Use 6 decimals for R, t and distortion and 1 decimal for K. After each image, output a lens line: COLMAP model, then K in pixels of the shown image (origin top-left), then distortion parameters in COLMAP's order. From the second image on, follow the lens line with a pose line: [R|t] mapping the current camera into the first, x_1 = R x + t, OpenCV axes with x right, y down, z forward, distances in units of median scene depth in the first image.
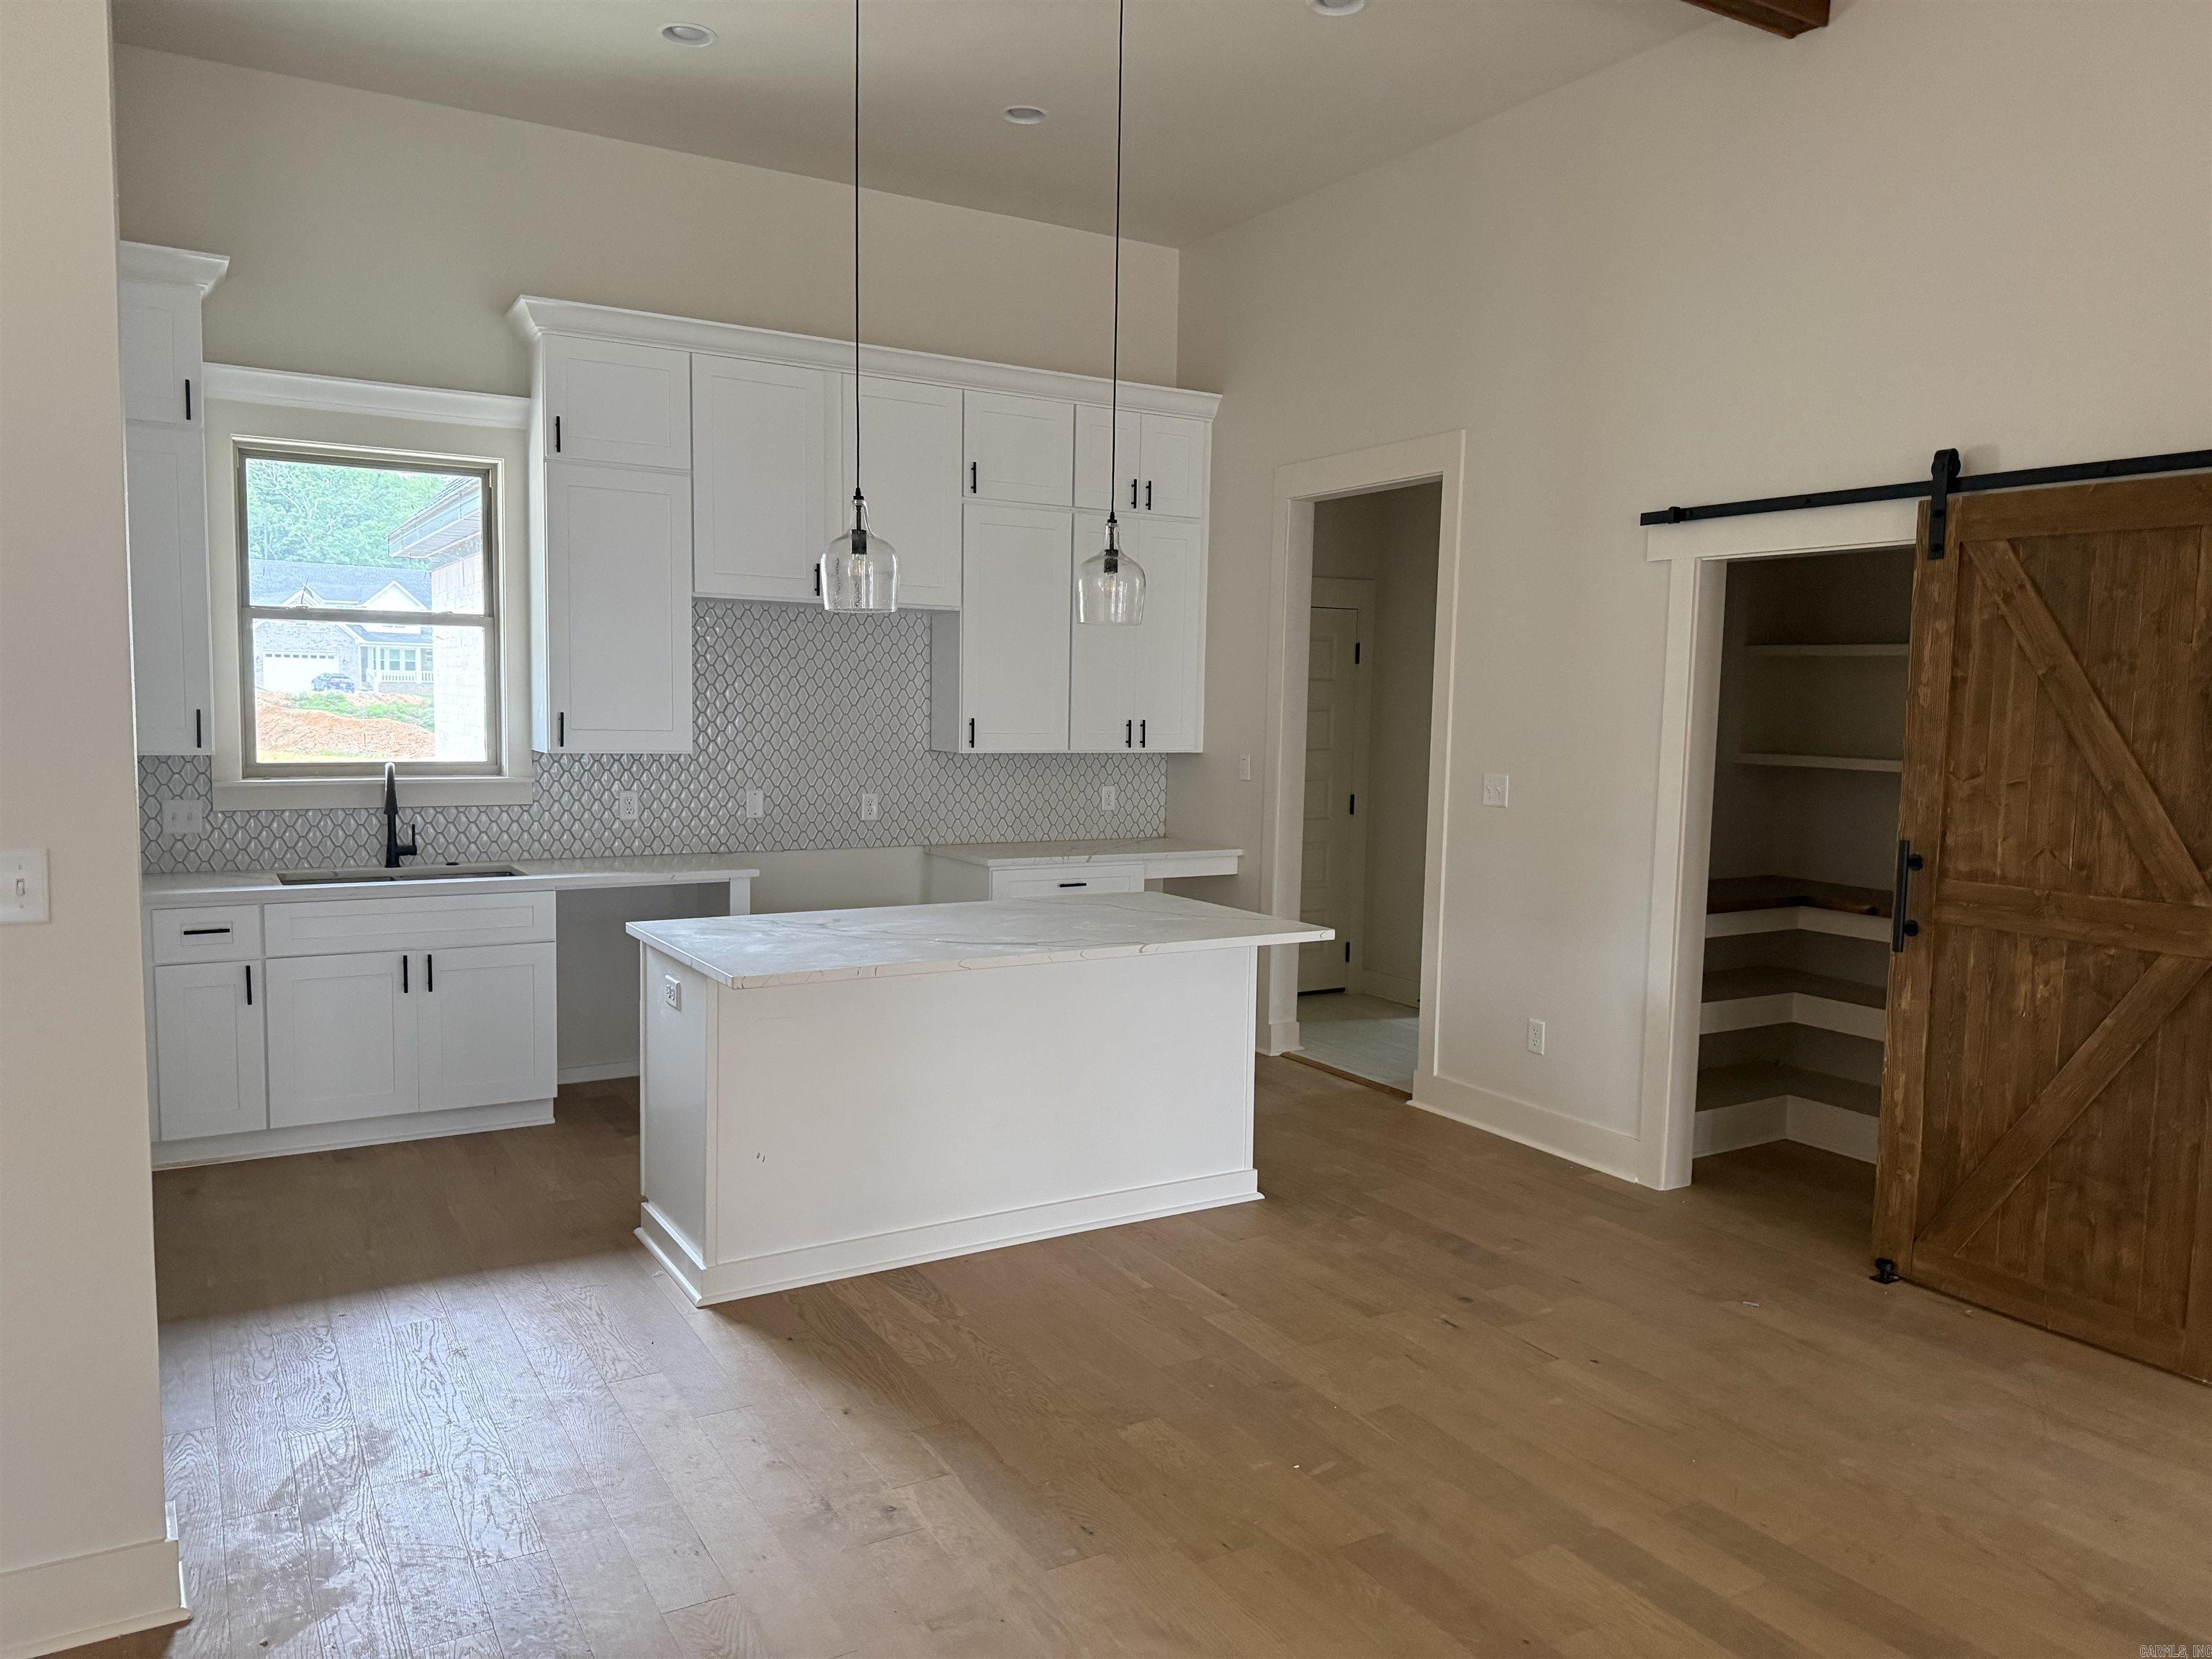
lens RADIAL K [[1445.7, 0, 1106.0], [0, 1445.7, 829.5], [0, 0, 1]] dist [0.002725, -0.001113]
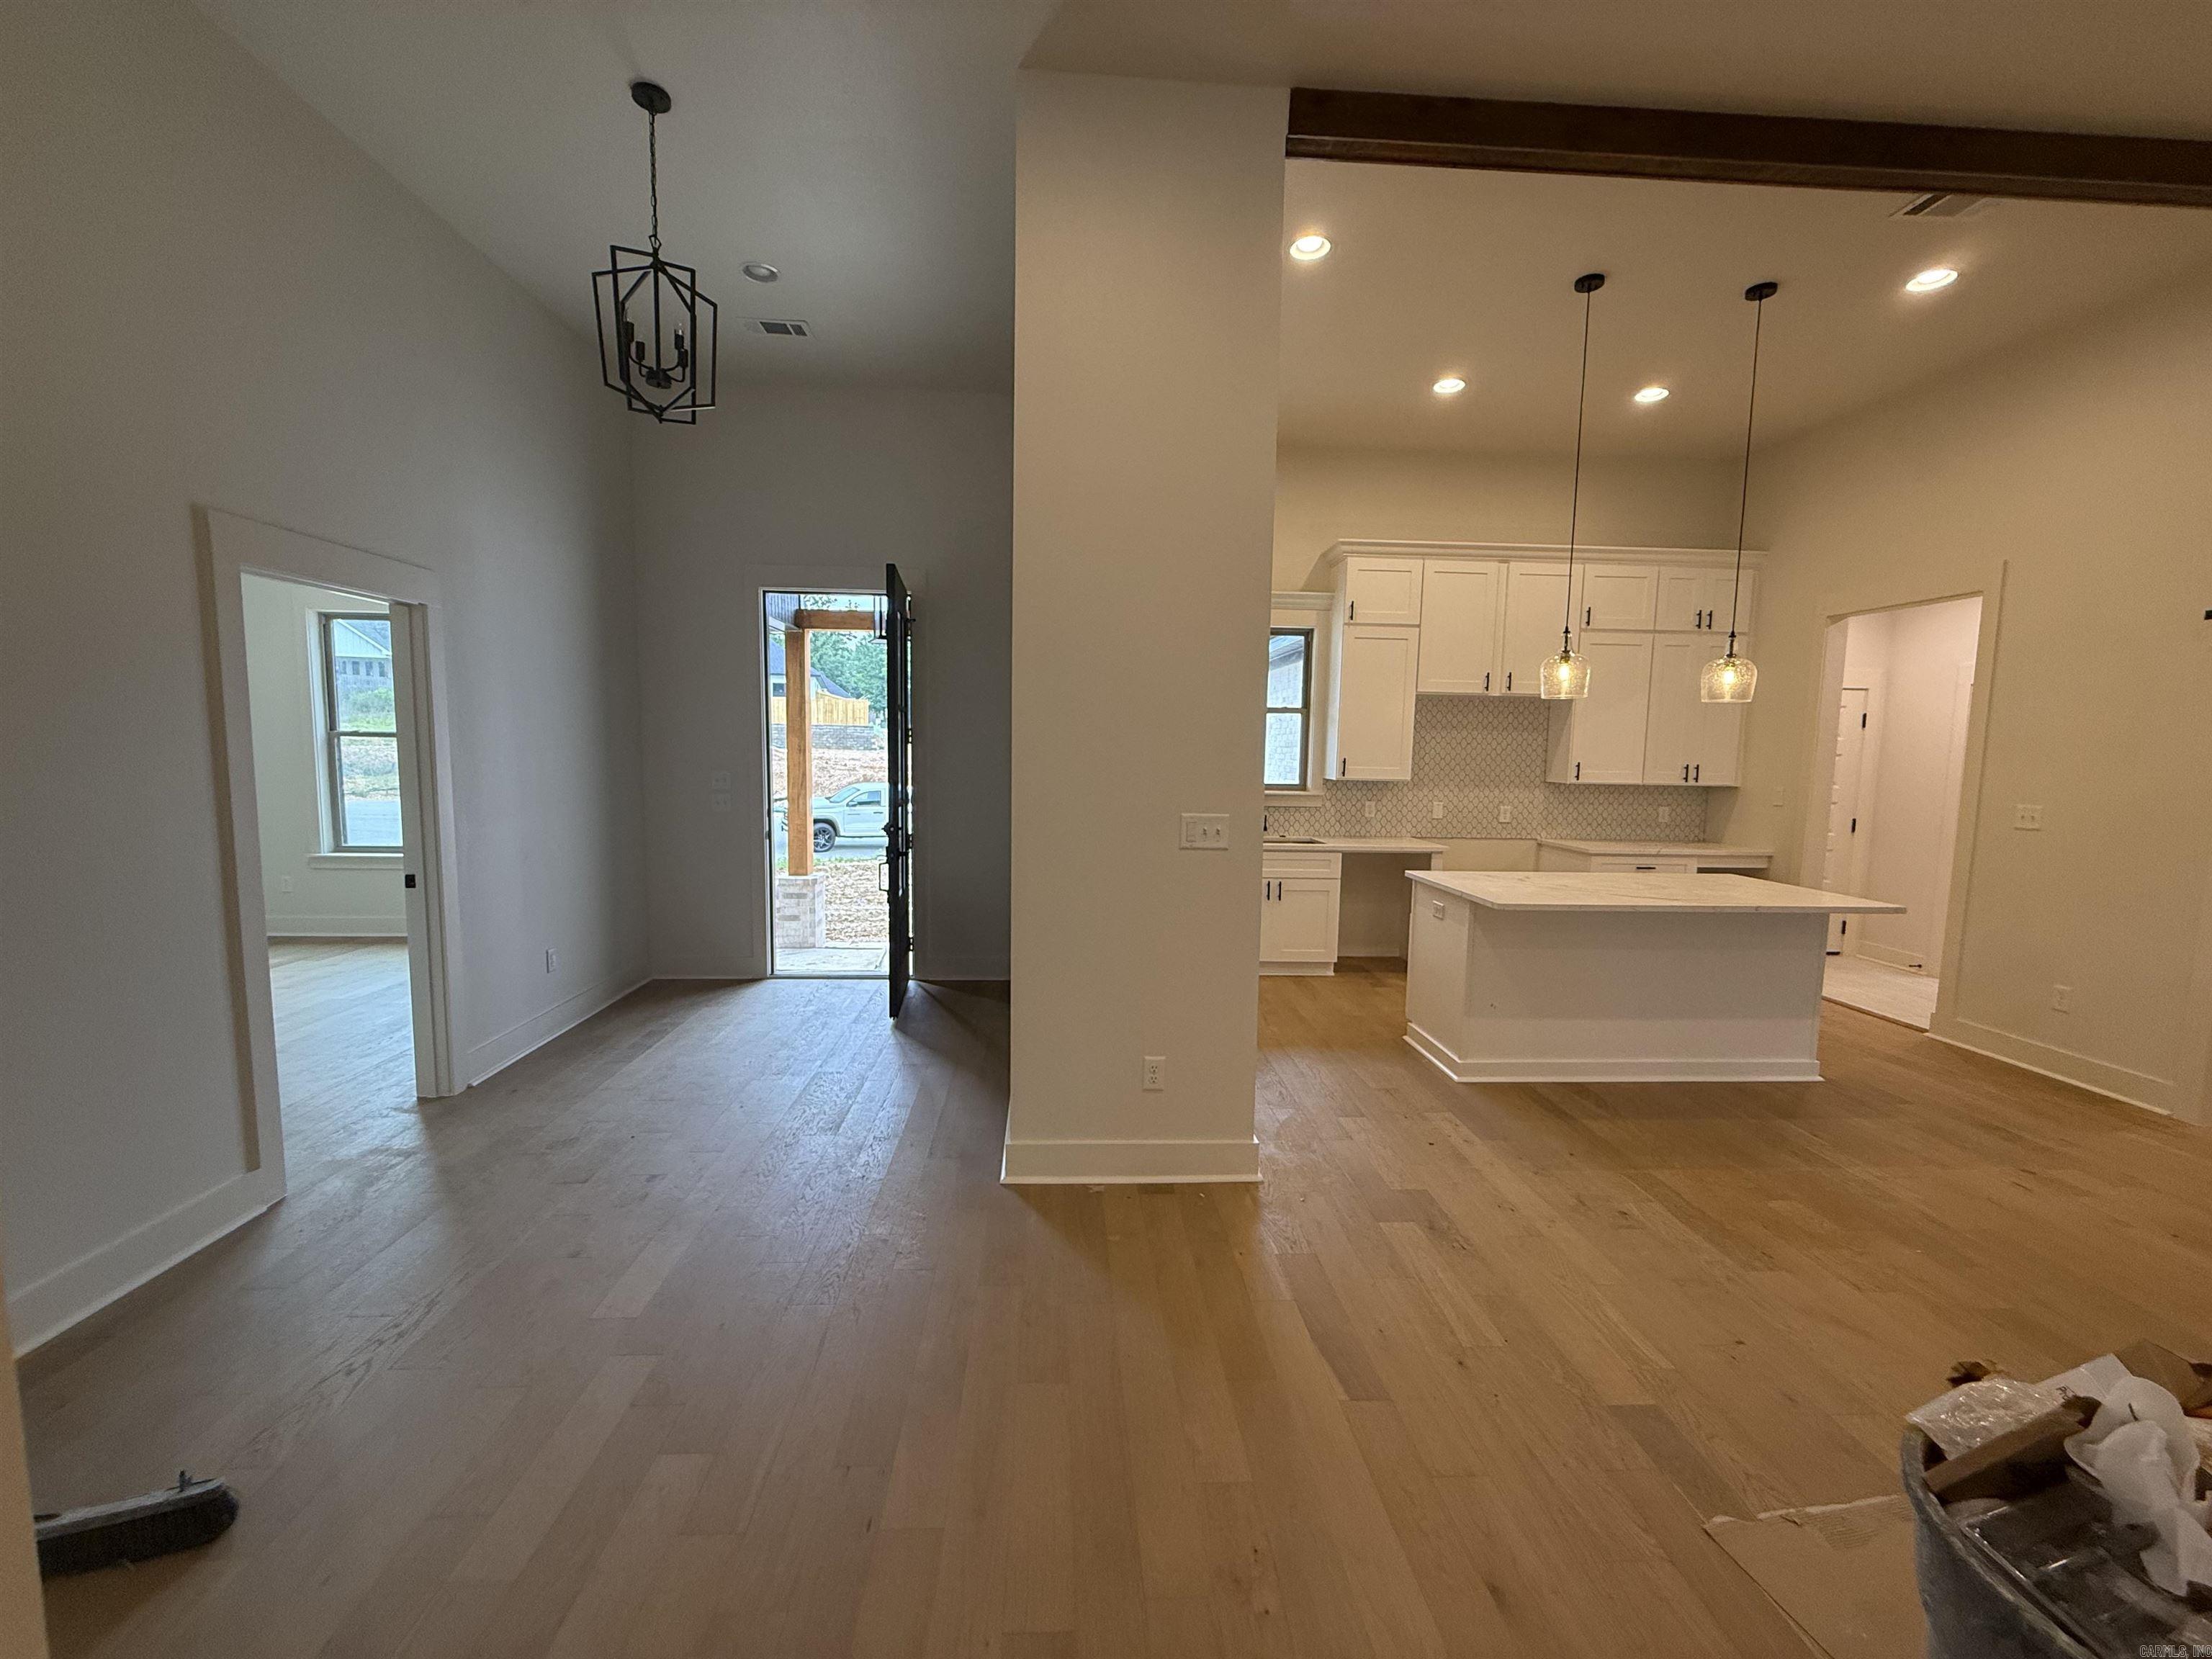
lens RADIAL K [[840.1, 0, 1106.0], [0, 840.1, 829.5], [0, 0, 1]] dist [-0.002781, 0.000079]
pose [[0.892161, 0.040946, -0.449857, -0.153820], [-0.040065, 0.999131, 0.011485, 0.010916], [0.449937, 0.007777, 0.893027, -0.110252]]
